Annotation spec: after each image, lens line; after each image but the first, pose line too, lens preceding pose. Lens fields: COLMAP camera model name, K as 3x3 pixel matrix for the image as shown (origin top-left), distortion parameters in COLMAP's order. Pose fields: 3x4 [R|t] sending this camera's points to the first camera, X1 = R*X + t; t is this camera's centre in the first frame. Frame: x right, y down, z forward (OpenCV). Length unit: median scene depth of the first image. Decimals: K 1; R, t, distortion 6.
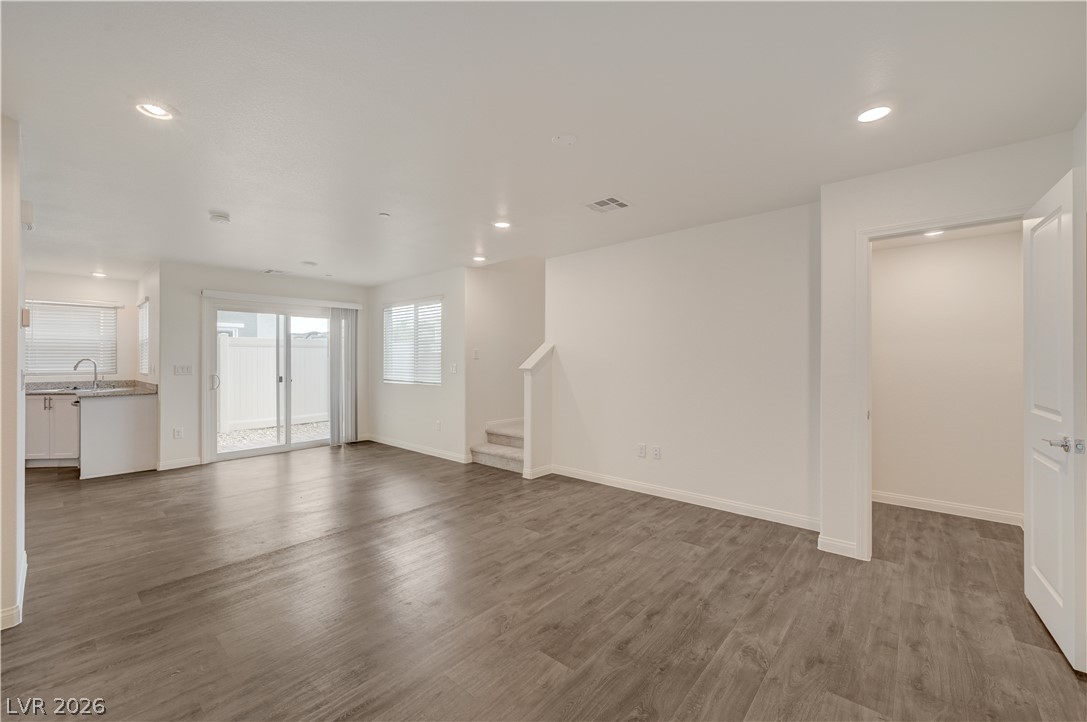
lens RADIAL K [[431.9, 0, 548.5], [0, 431.9, 361.8], [0, 0, 1]] dist [0.001460, 0.000409]
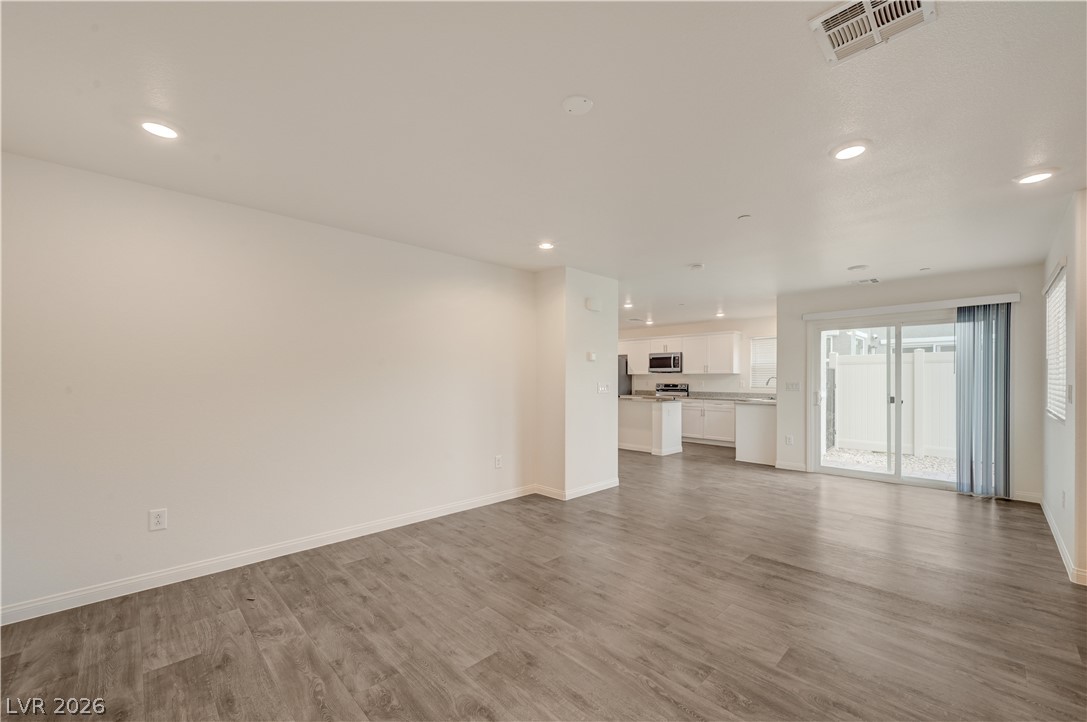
lens RADIAL K [[431.9, 0, 548.5], [0, 431.9, 370.1], [0, 0, 1]] dist [0.001460, 0.000409]
pose [[-0.085902, -0.018860, -0.996125, 0.960019], [-0.001655, 0.999822, -0.018787, -0.007061], [0.996302, 0.000035, -0.085918, 1.117204]]
